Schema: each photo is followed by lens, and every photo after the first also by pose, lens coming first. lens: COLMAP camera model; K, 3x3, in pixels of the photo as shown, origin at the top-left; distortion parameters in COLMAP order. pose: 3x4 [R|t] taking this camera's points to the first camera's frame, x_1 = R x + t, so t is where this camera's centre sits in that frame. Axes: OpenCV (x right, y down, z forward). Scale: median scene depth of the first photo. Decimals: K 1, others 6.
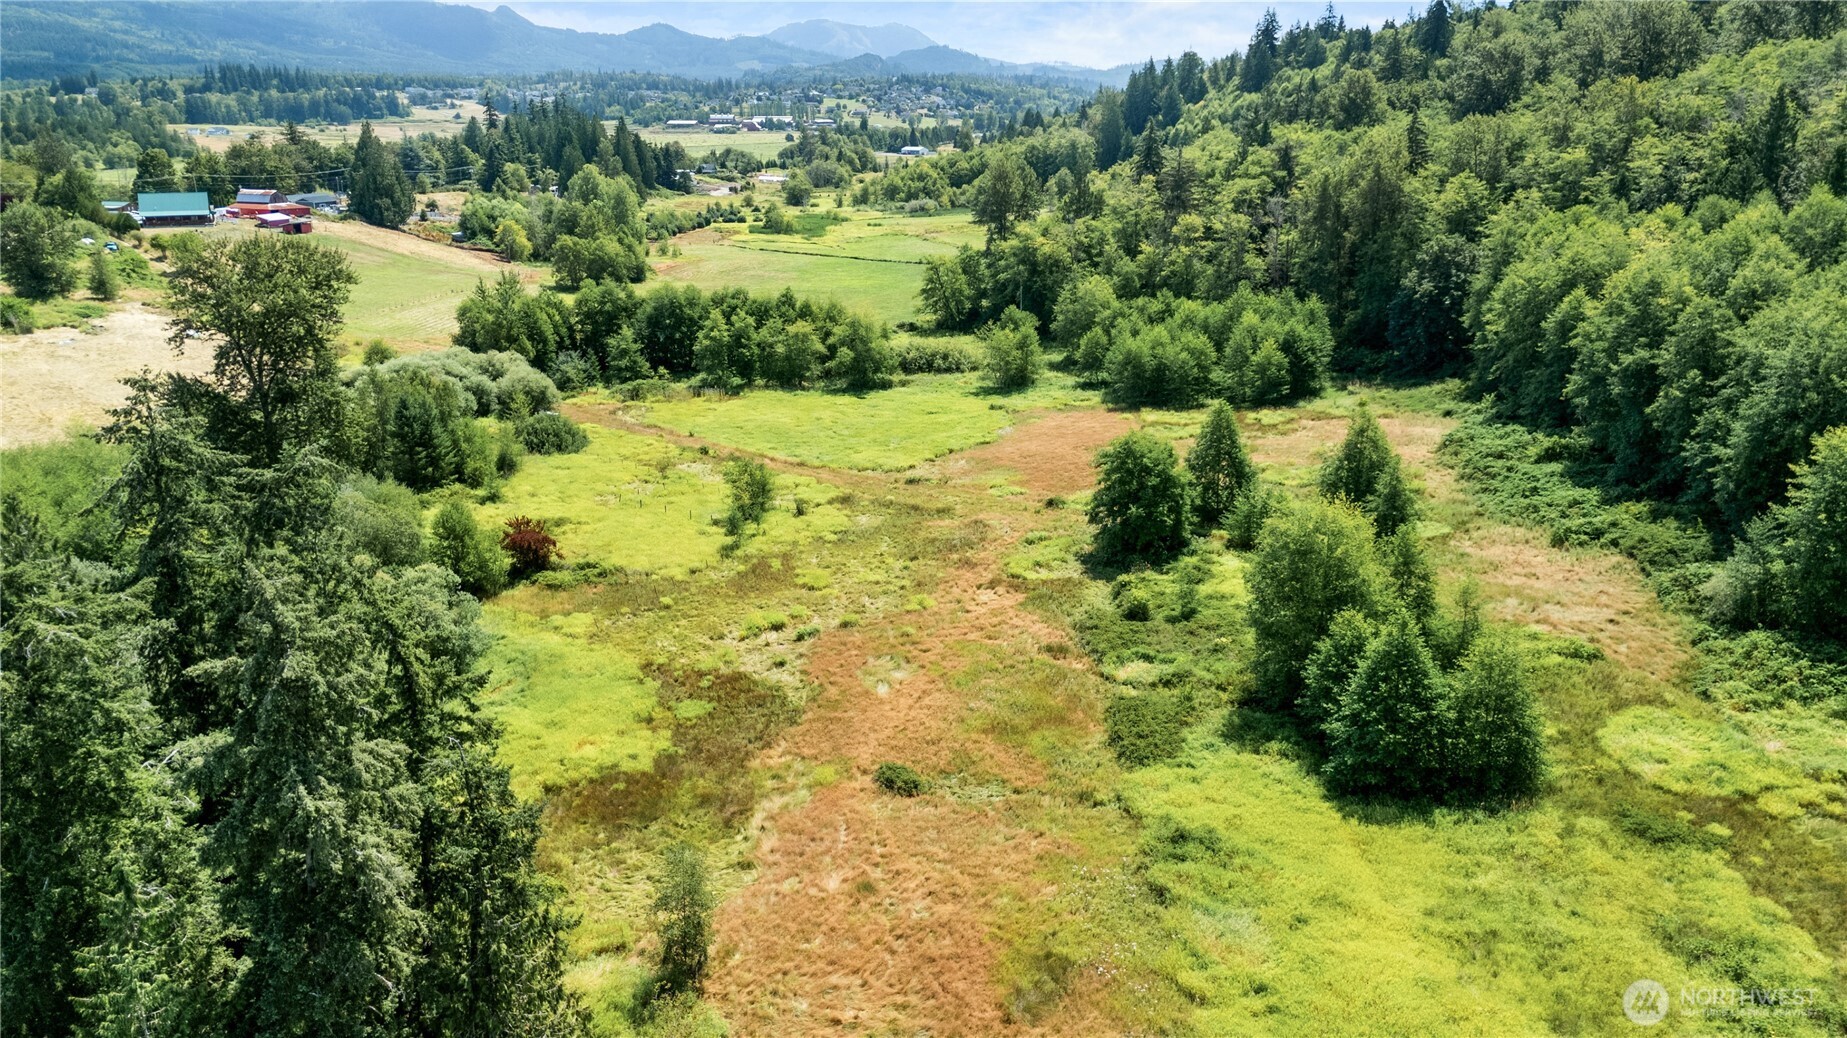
lens RADIAL K [[1363.9, 0, 916.4], [0, 1363.9, 520.4], [0, 0, 1]] dist [0.053633, -0.031746]
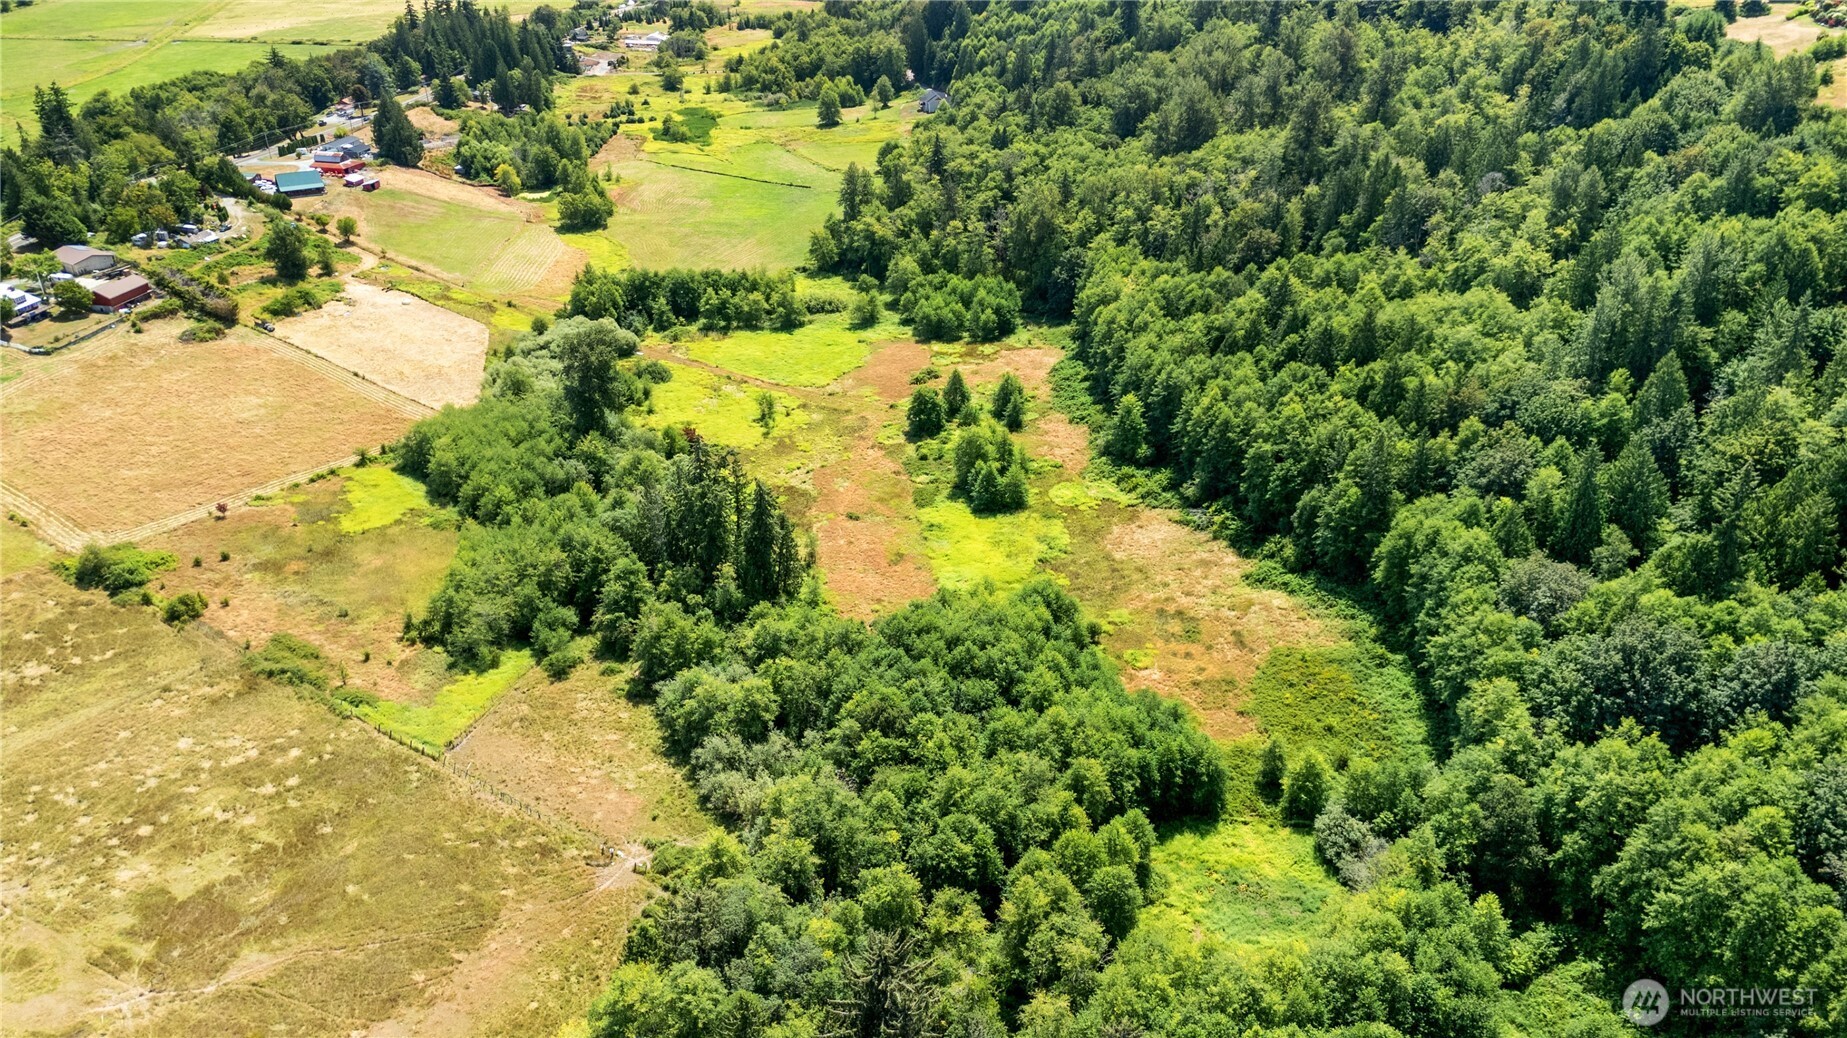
lens RADIAL K [[1363.9, 0, 931.3], [0, 1363.9, 524.5], [0, 0, 1]] dist [0.053633, -0.031746]
pose [[0.990197, -0.059820, 0.126220, -0.101956], [0.036536, 0.983114, 0.179312, -0.160568], [-0.134815, -0.172943, 0.975662, -0.960378]]
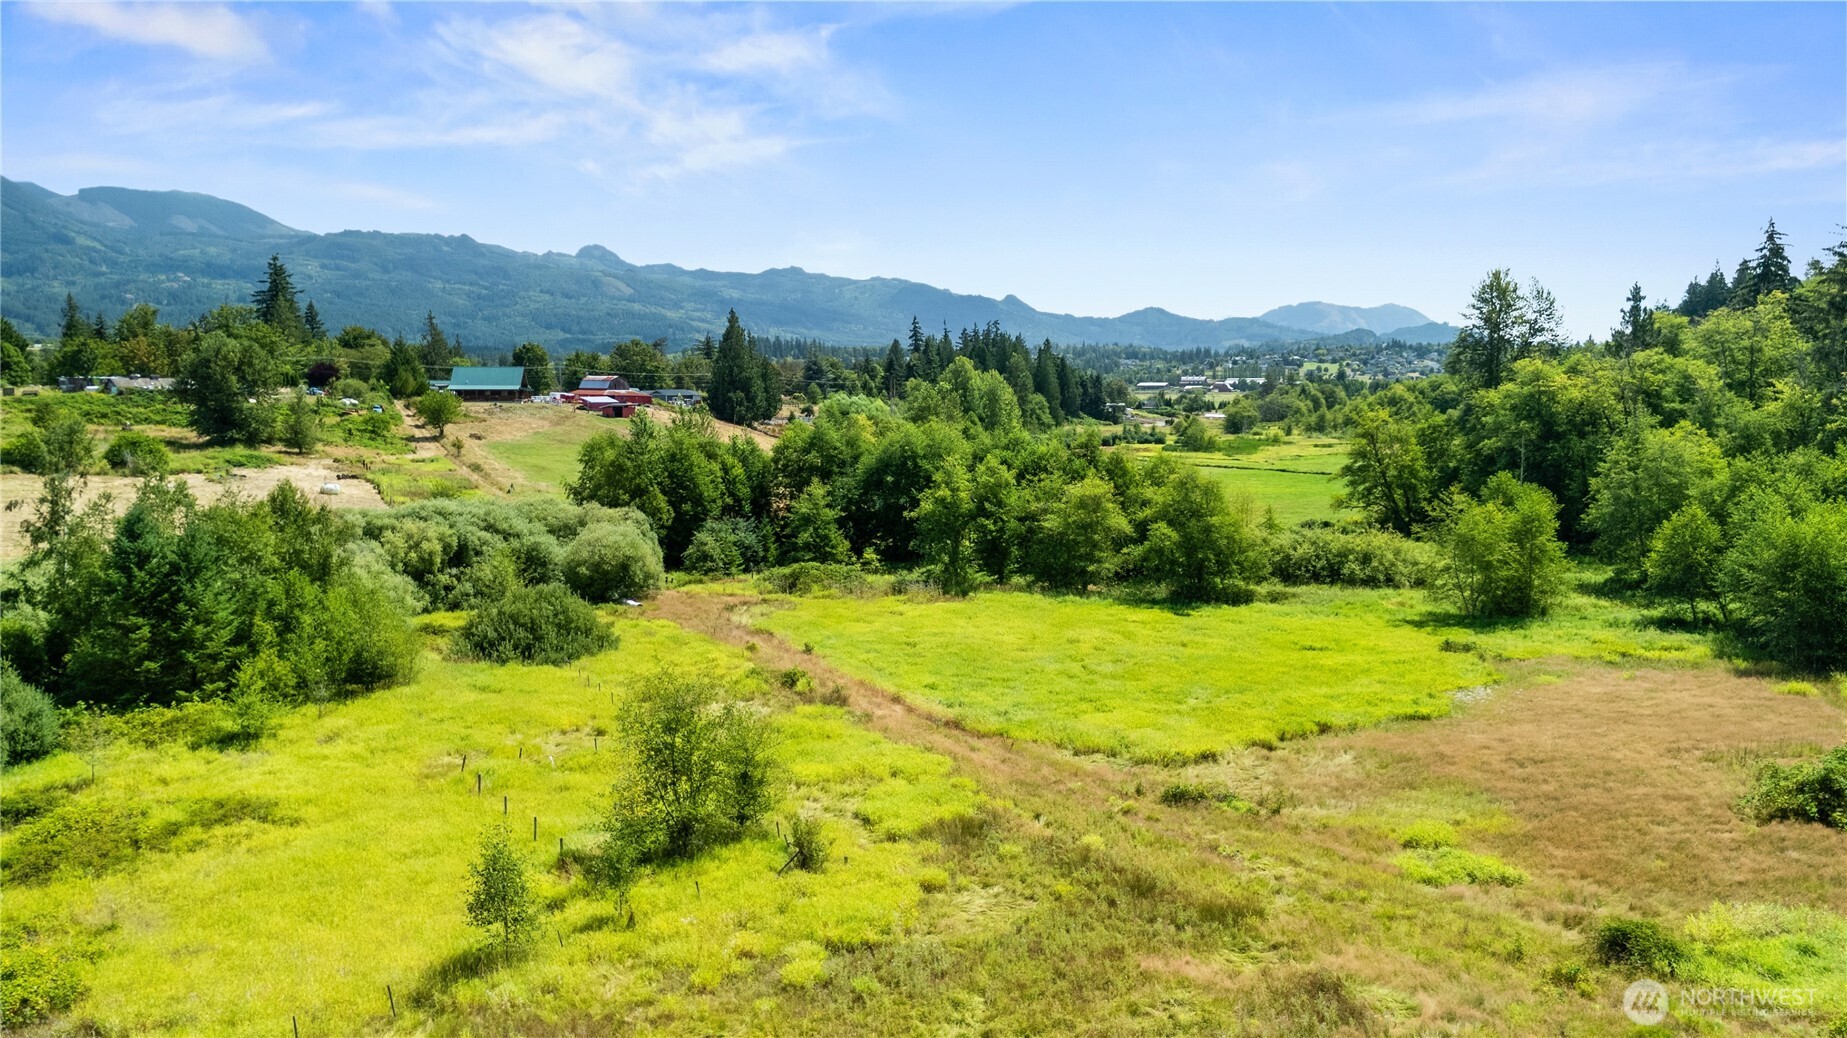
lens RADIAL K [[1363.9, 0, 912.3], [0, 1363.9, 502.1], [0, 0, 1]] dist [0.053633, -0.031746]
pose [[0.940129, 0.035976, -0.338914, 0.037524], [-0.105145, 0.976523, -0.188007, -0.021317], [0.324193, 0.212386, 0.921841, 0.454188]]
